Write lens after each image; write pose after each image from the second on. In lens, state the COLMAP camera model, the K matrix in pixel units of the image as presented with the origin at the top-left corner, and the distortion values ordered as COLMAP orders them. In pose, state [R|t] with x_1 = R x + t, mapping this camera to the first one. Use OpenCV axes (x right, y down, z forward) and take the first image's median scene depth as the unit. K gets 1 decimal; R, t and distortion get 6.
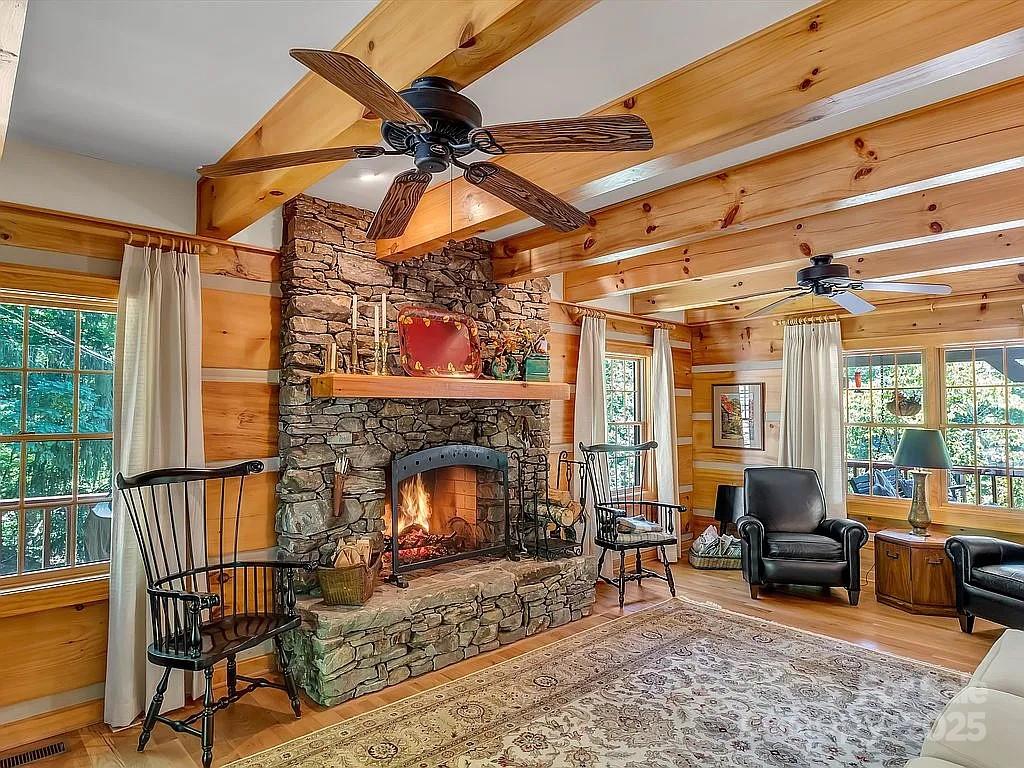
lens RADIAL K [[596.2, 0, 509.4], [0, 596.2, 390.0], [0, 0, 1]] dist [0.002296, -0.003365]
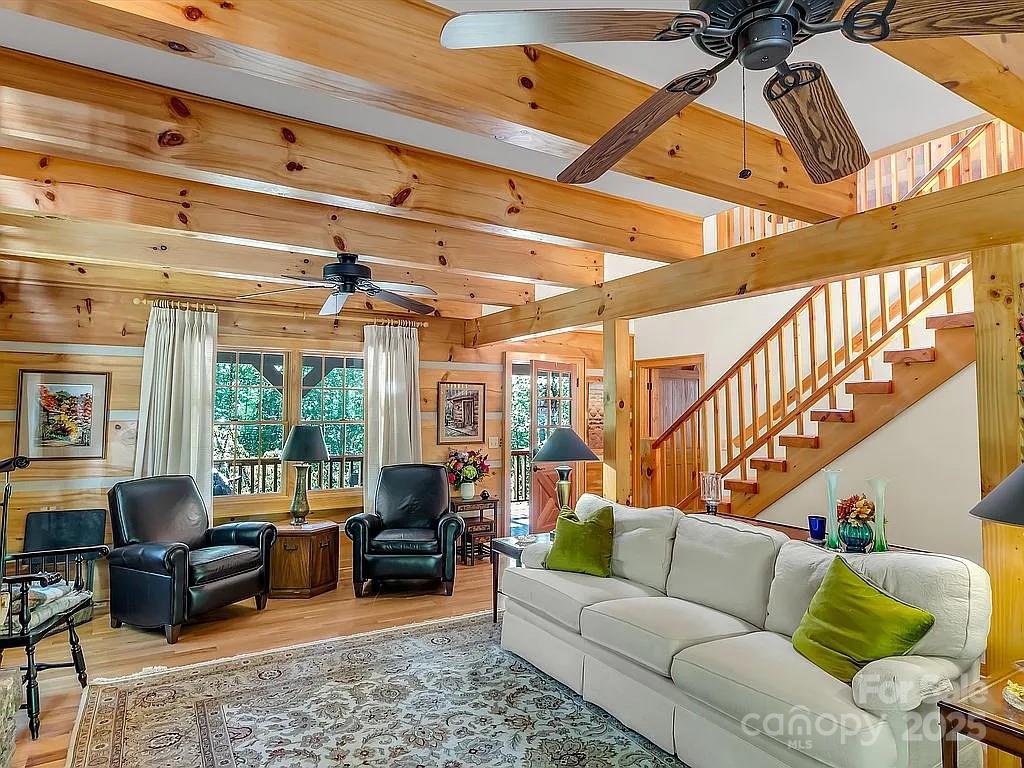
lens RADIAL K [[596.2, 0, 510.7], [0, 596.2, 375.1], [0, 0, 1]] dist [0.002296, -0.003365]
pose [[0.210186, 0.057393, 0.975975, -0.329884], [-0.038345, 0.997991, -0.050429, 0.015412], [-0.976909, -0.026824, 0.211965, 0.441856]]
